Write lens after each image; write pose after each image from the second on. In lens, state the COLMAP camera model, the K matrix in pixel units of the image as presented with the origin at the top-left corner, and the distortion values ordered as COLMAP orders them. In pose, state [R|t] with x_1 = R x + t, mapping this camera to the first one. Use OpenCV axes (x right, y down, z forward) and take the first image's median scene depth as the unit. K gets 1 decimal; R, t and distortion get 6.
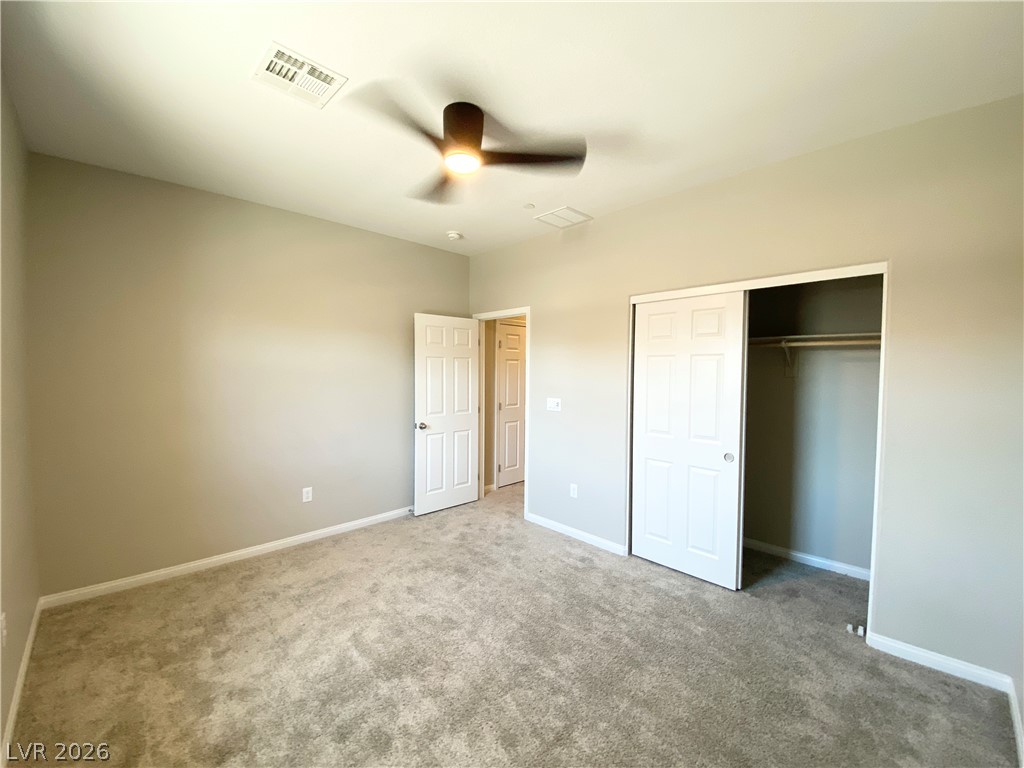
lens RADIAL K [[415.5, 0, 508.3], [0, 415.5, 381.8], [0, 0, 1]] dist [-0.005046, -0.006102]
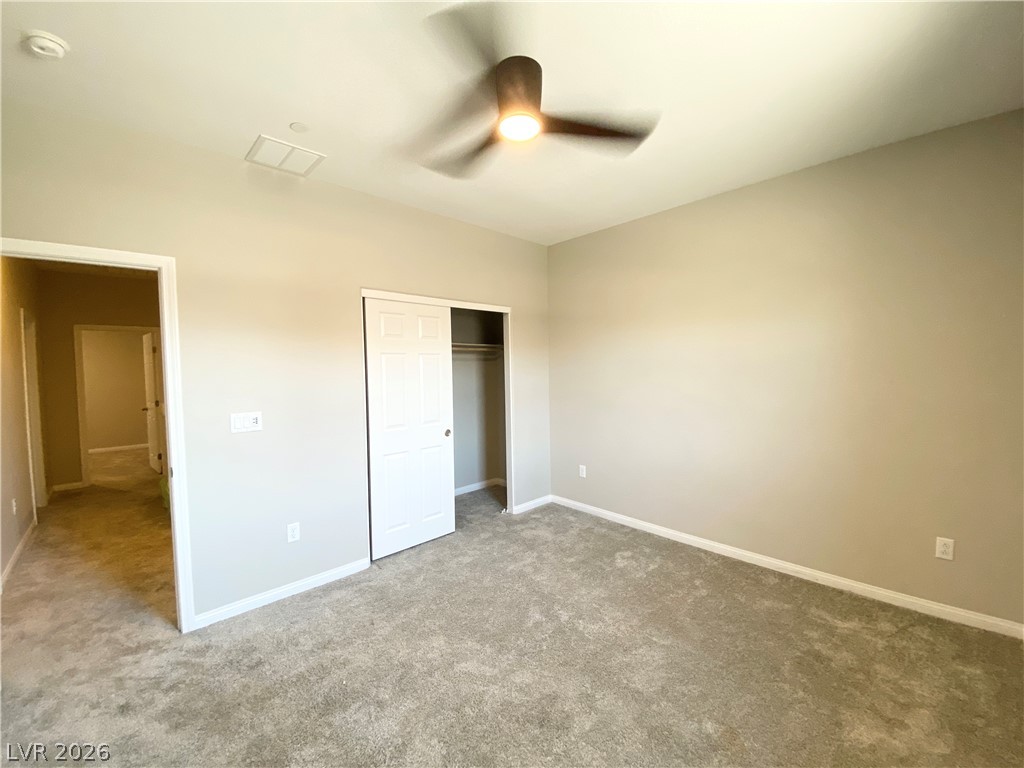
lens RADIAL K [[415.5, 0, 510.7], [0, 415.5, 385.3], [0, 0, 1]] dist [-0.005046, -0.006102]
pose [[-0.006756, -0.045749, 0.998930, -0.636075], [0.049647, 0.997706, 0.046029, -0.014622], [-0.998744, 0.049905, -0.004469, 0.668360]]
